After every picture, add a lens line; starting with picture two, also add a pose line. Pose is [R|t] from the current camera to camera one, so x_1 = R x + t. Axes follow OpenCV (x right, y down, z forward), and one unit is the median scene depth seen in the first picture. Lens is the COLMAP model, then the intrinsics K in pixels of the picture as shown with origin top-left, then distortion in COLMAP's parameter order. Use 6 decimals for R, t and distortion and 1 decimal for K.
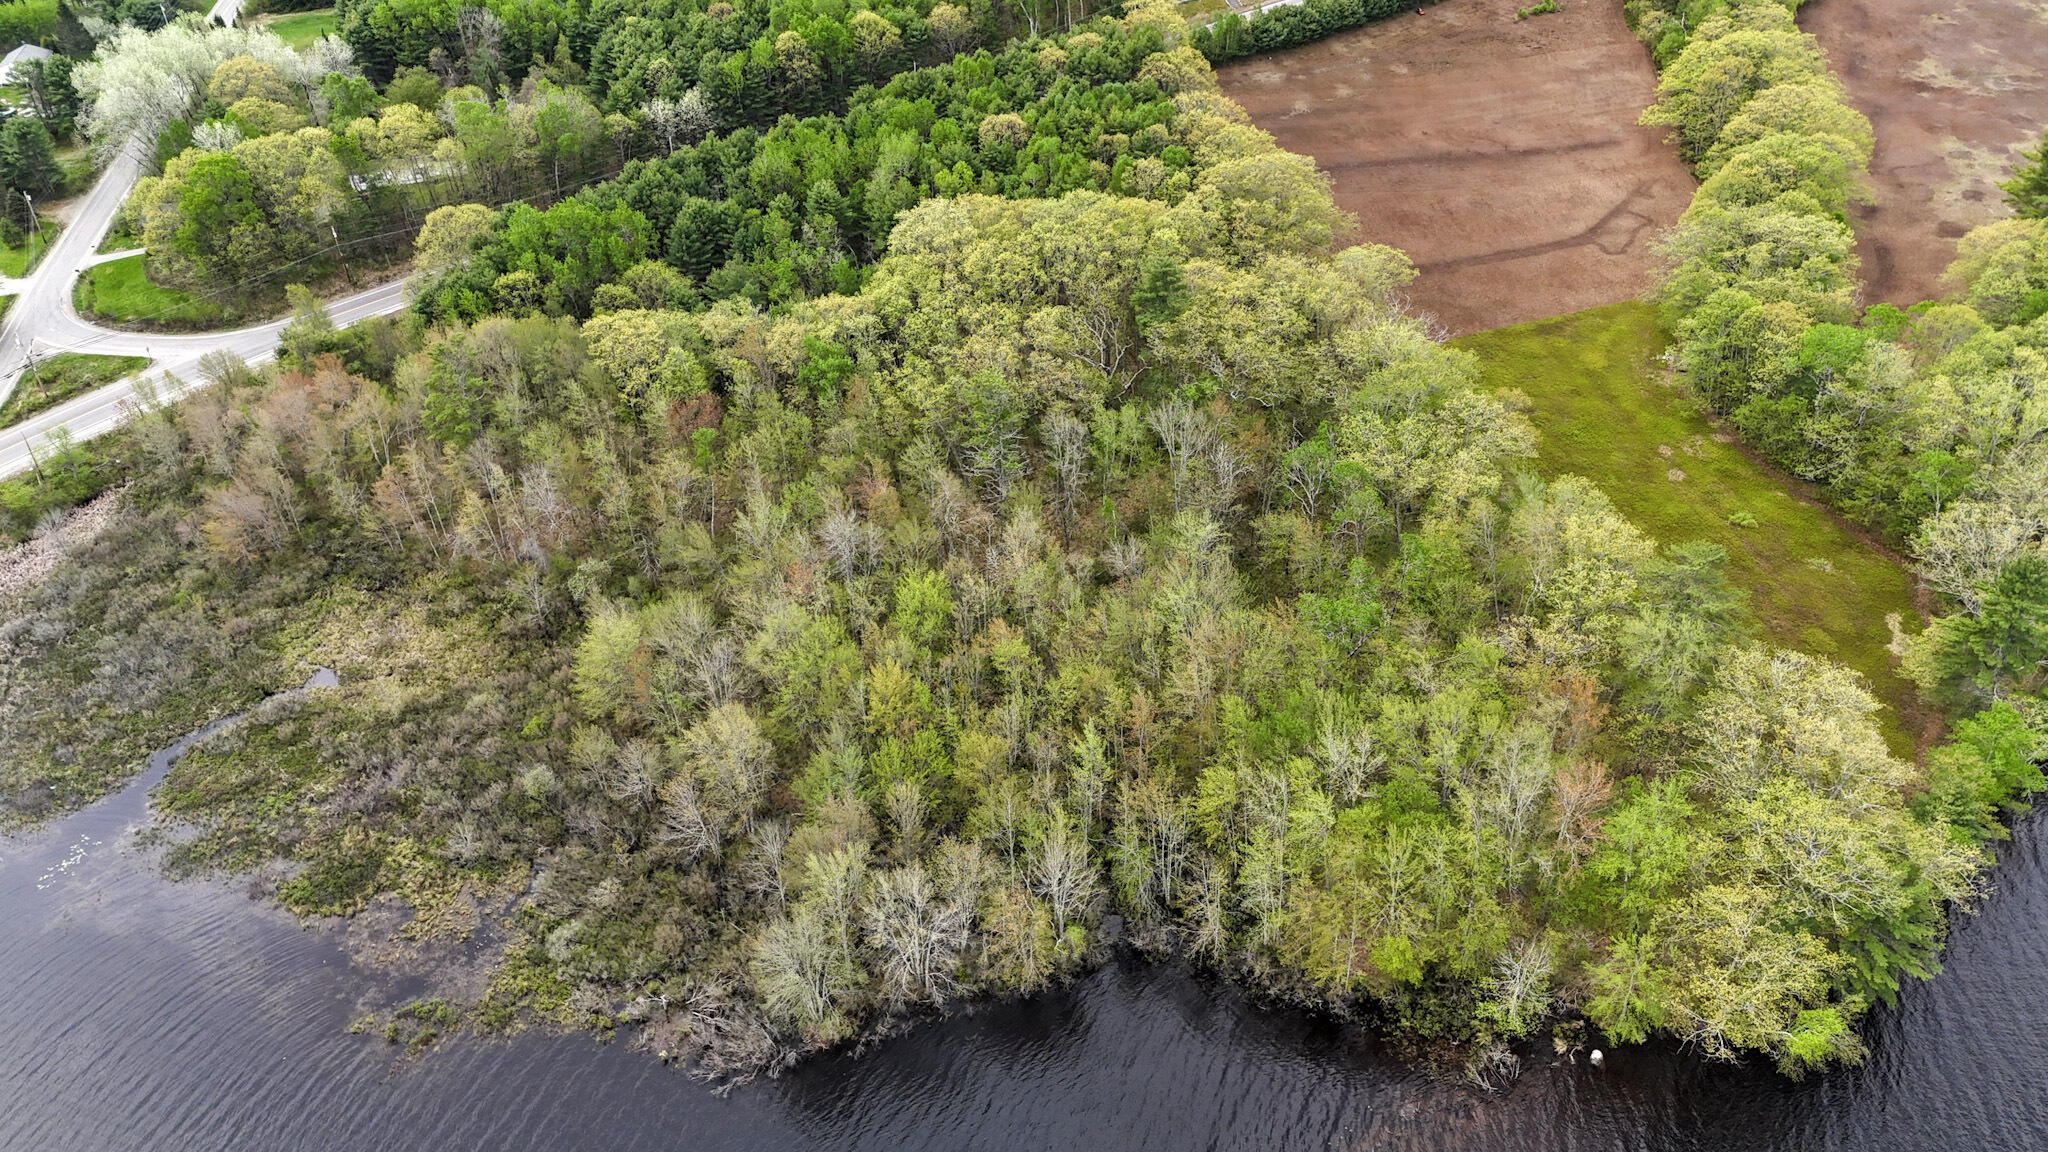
lens RADIAL K [[1540.2, 0, 1024.0], [0, 1540.2, 576.0], [0, 0, 1]] dist [0.023801, -0.001199]
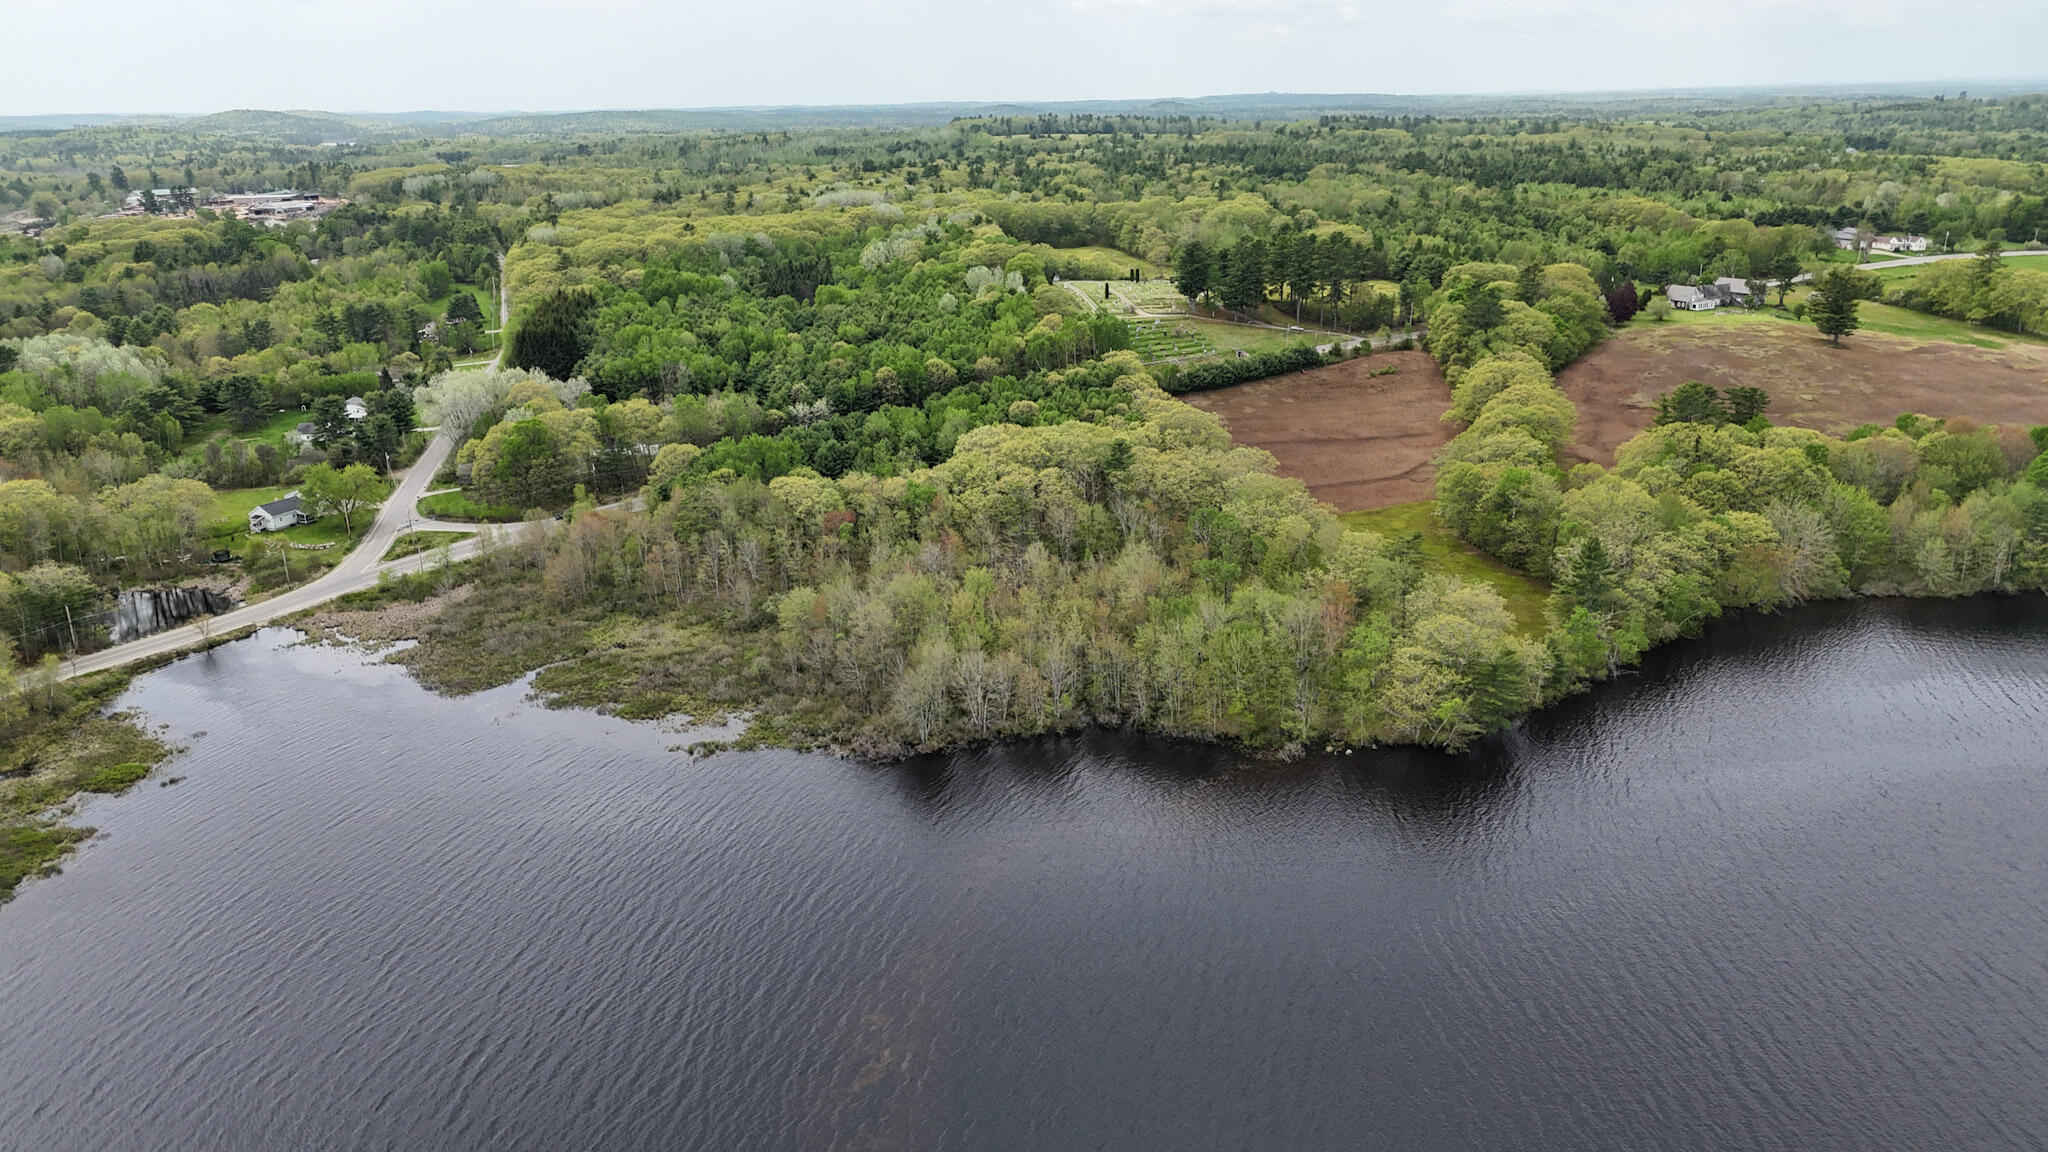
lens RADIAL K [[1505.2, 0, 1024.0], [0, 1505.2, 576.0], [0, 0, 1]] dist [0.067575, -0.069282]
pose [[0.999967, 0.004267, -0.006969, -0.002257], [-0.006239, 0.949392, -0.314031, 0.374438], [0.005276, 0.314064, 0.949387, -0.426965]]
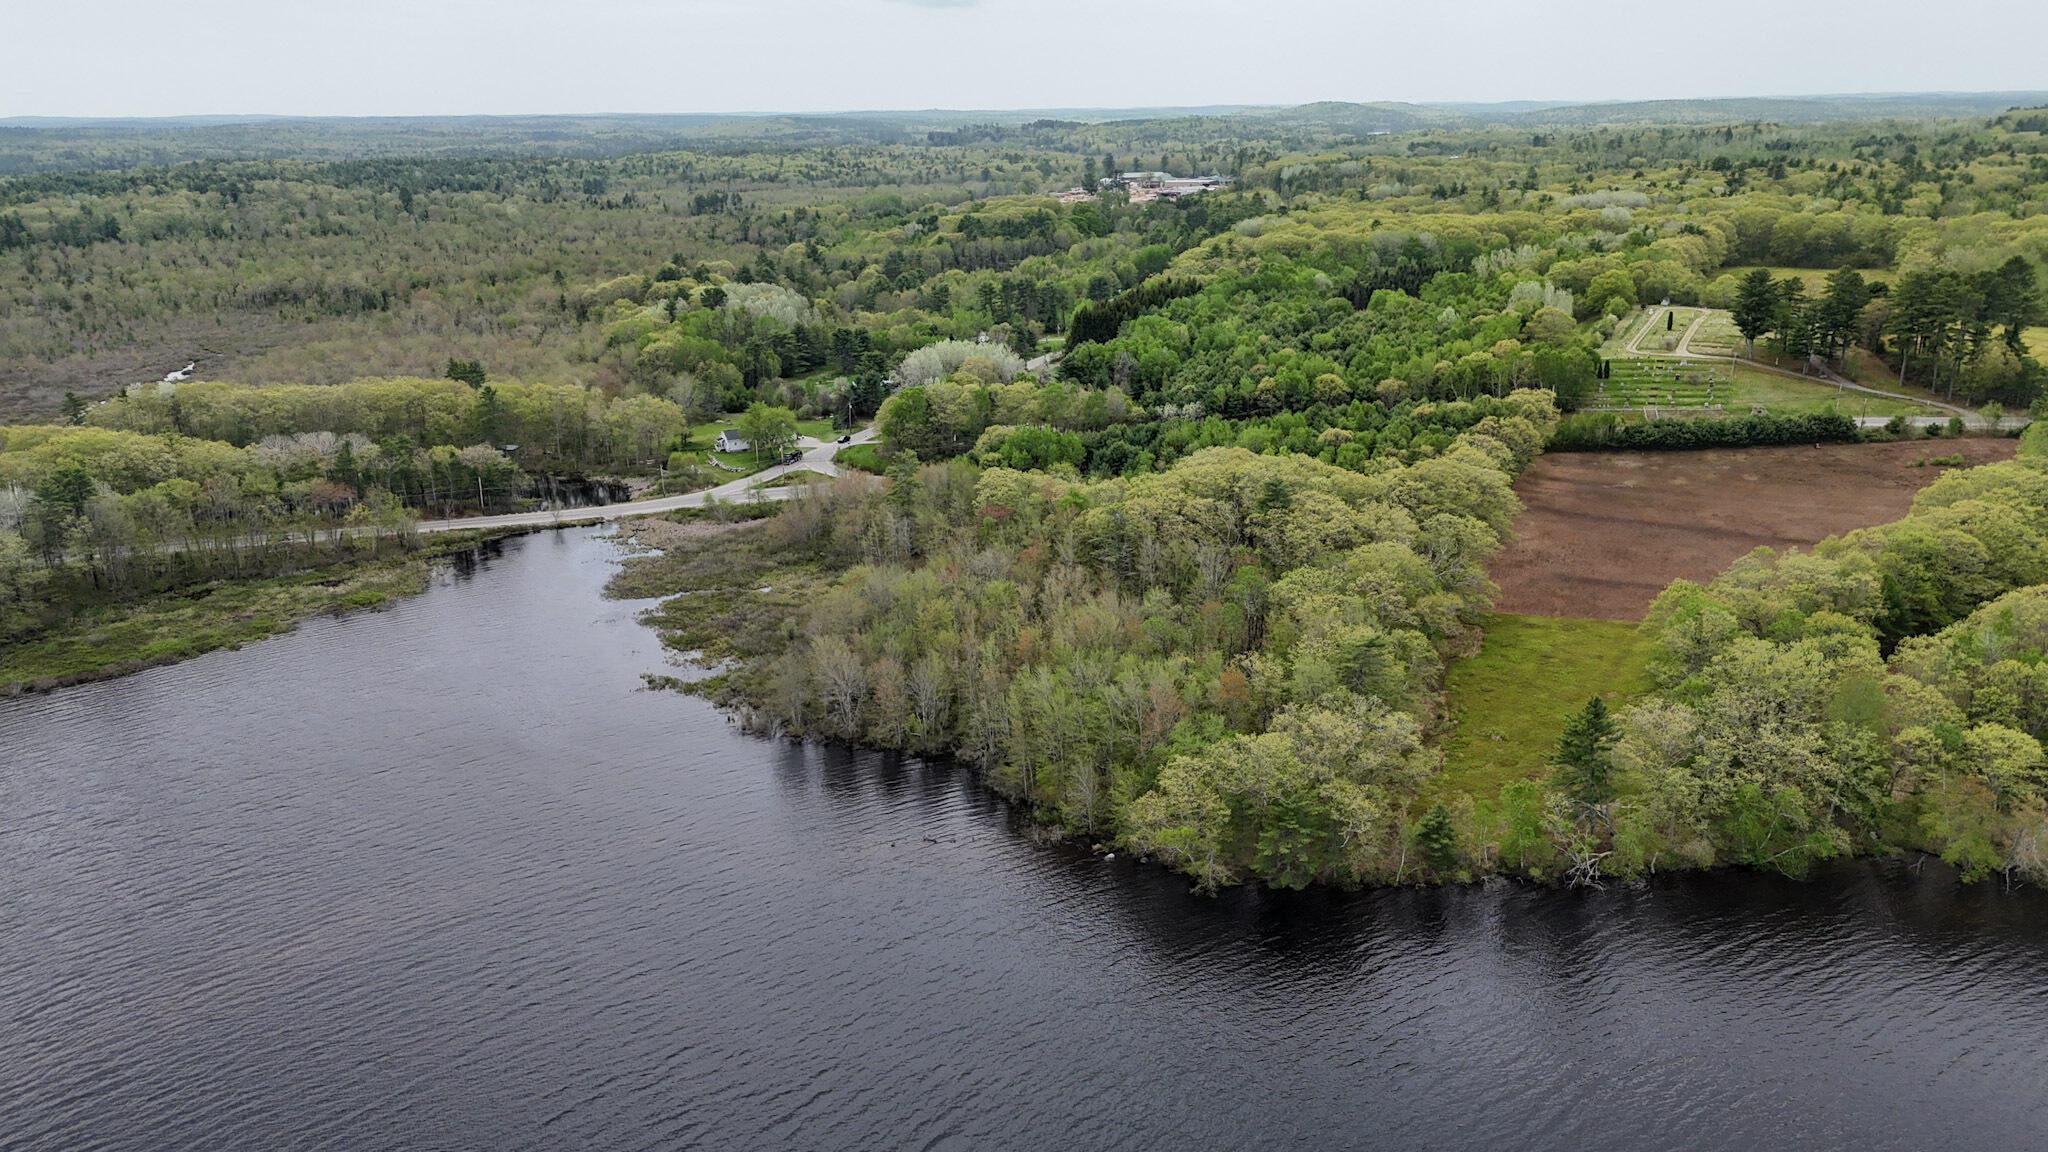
lens RADIAL K [[1505.2, 0, 1024.0], [0, 1505.2, 576.0], [0, 0, 1]] dist [0.067575, -0.069282]
pose [[0.776268, 0.194790, -0.599554, 0.663427], [-0.369783, 0.910955, -0.182813, 0.198421], [0.510557, 0.363617, 0.779176, -0.198833]]
